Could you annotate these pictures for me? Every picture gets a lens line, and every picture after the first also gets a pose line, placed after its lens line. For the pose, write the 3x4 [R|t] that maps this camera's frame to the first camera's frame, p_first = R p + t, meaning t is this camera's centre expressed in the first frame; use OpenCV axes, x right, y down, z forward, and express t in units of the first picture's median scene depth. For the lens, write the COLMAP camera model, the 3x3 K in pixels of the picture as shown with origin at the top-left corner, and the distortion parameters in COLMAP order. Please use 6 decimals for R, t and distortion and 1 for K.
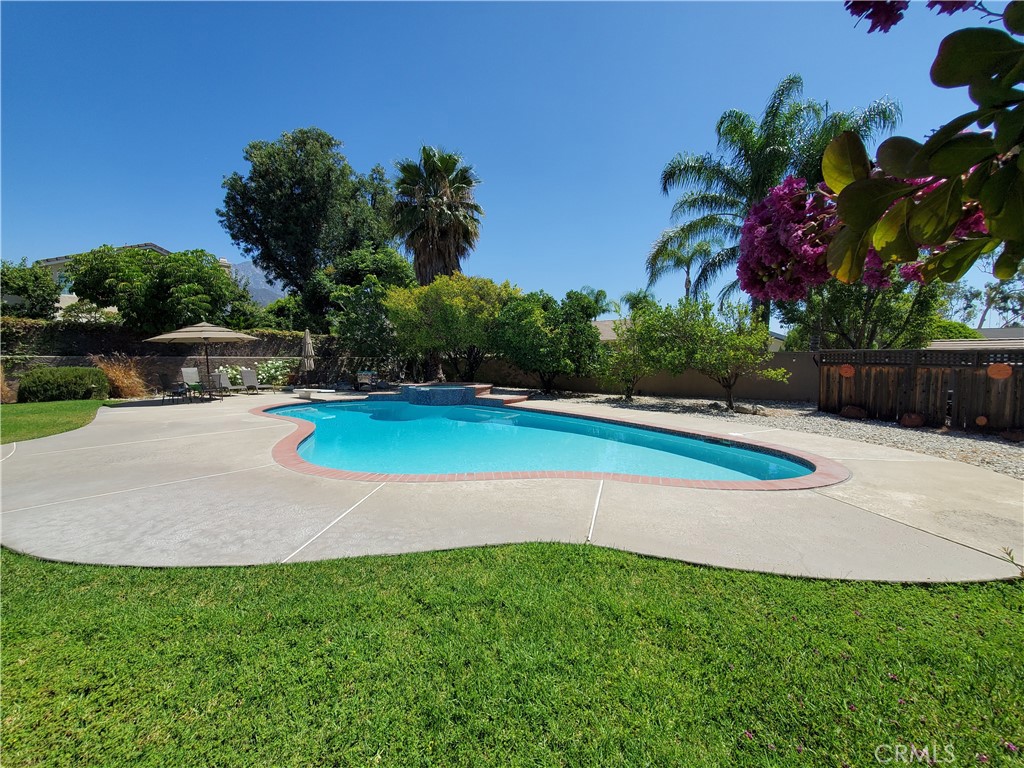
lens RADIAL K [[391.1, 0, 514.6], [0, 391.1, 385.9], [0, 0, 1]] dist [-0.000007, -0.000274]
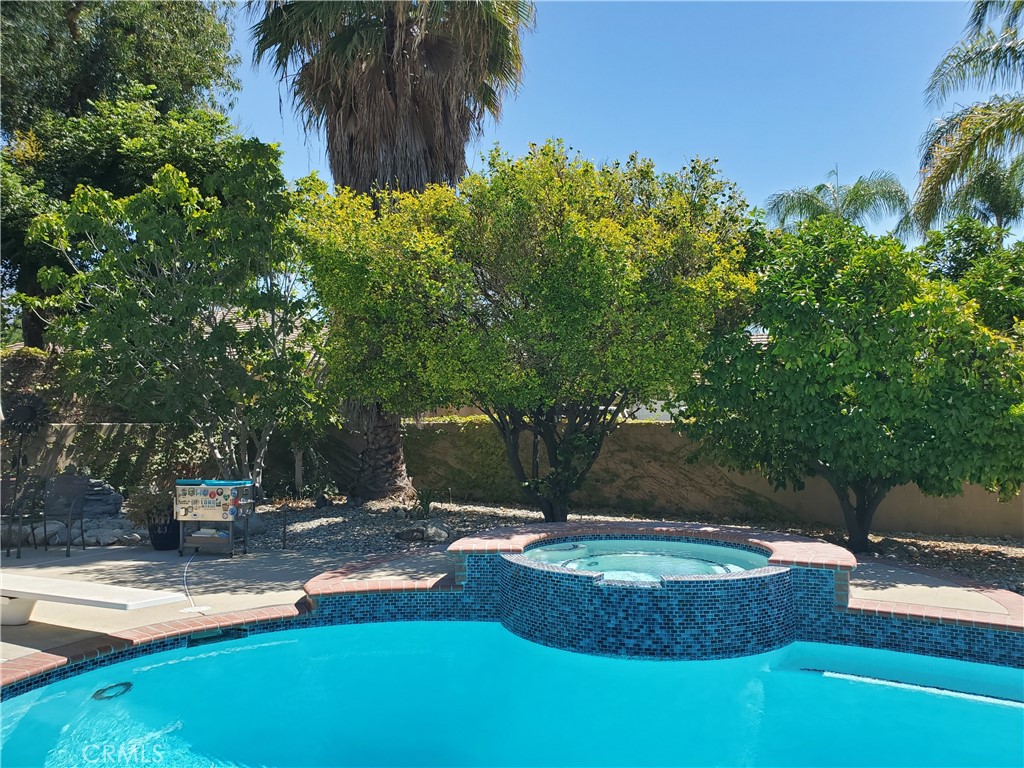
lens RADIAL K [[799.7, 0, 510.6], [0, 799.7, 398.3], [0, 0, 1]] dist [-0.004139, 0.030085]
pose [[0.980178, 0.008385, 0.197940, -0.236532], [0.010477, 0.995512, -0.094053, -0.031960], [-0.197840, 0.094262, 0.975691, 0.337550]]
